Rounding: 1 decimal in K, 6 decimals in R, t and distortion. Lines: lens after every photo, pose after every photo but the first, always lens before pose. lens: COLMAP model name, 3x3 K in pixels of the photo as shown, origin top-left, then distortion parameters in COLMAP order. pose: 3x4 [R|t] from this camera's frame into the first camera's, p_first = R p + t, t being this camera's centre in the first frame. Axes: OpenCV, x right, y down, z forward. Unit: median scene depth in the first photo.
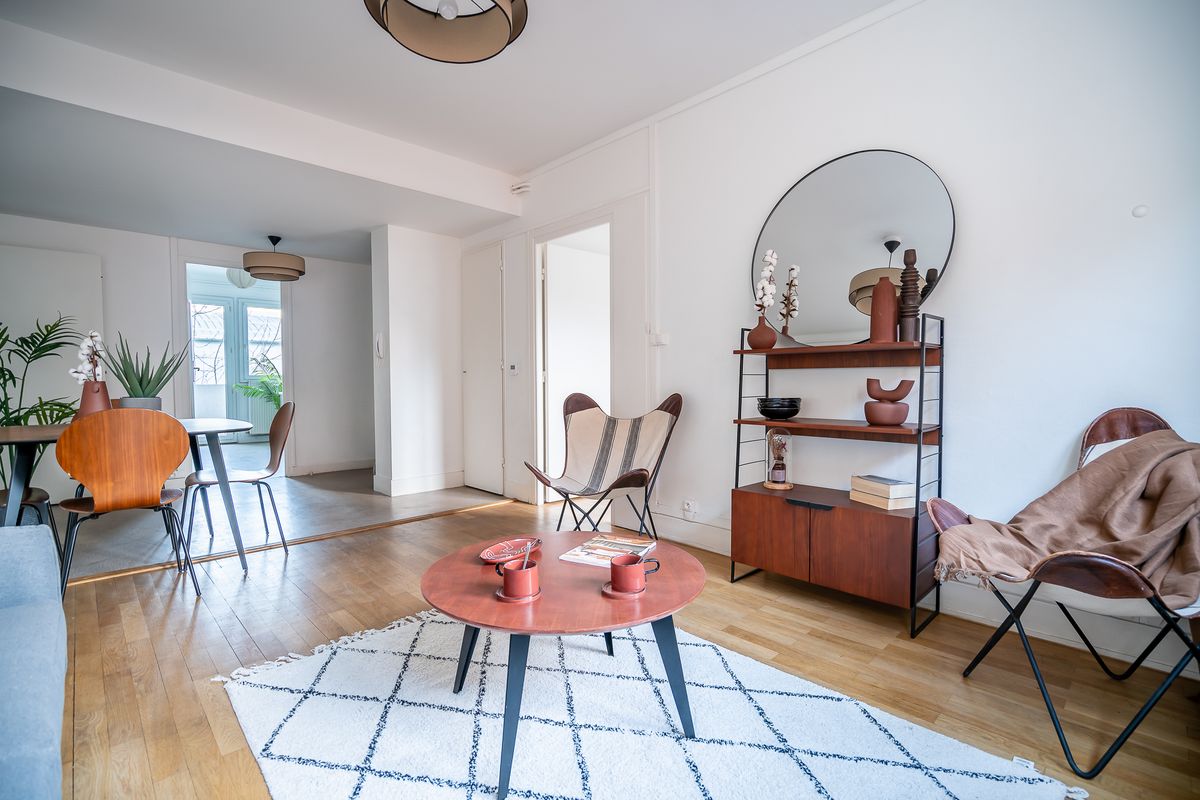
lens RADIAL K [[545.6, 0, 596.3], [0, 545.6, 396.4], [0, 0, 1]] dist [-0.005430, 0.001930]
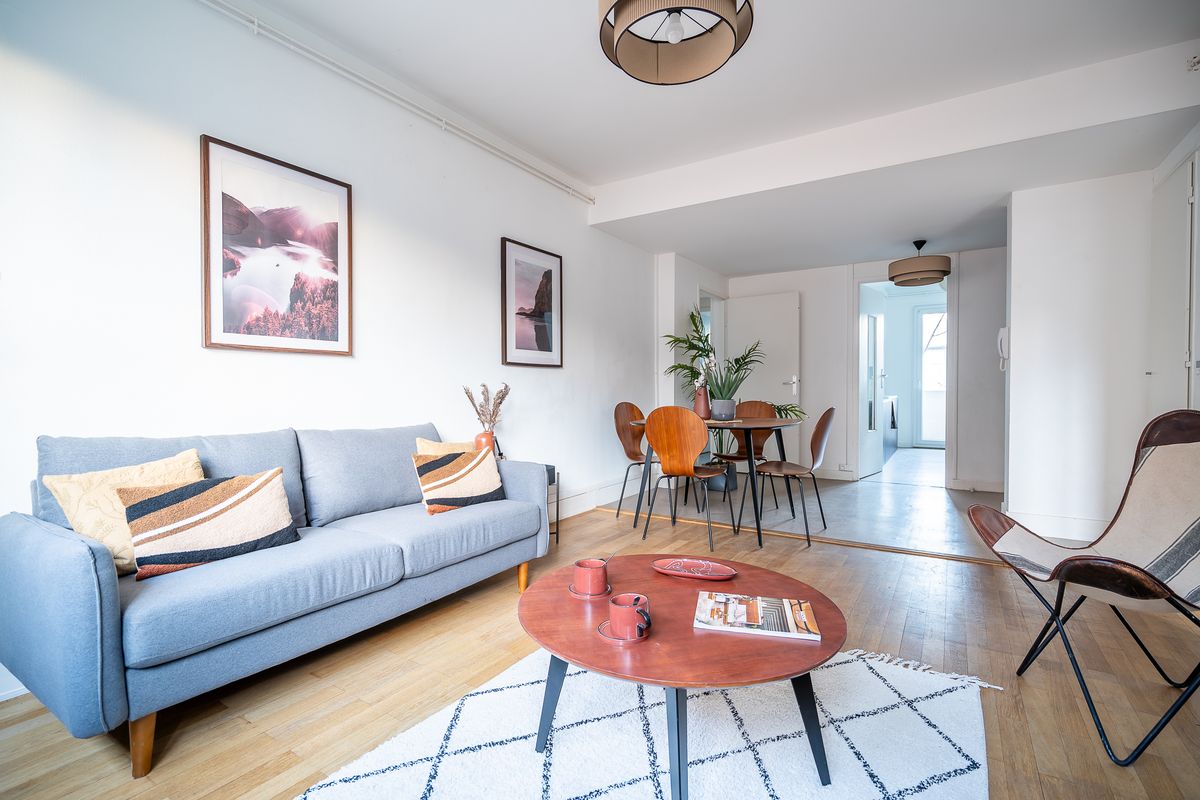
lens RADIAL K [[545.6, 0, 600.7], [0, 545.6, 403.3], [0, 0, 1]] dist [-0.005430, 0.001930]
pose [[0.233346, 0.027342, -0.972009, 0.512281], [-0.024700, 0.999449, 0.022184, -0.013804], [0.972080, 0.018832, 0.233893, 0.450228]]
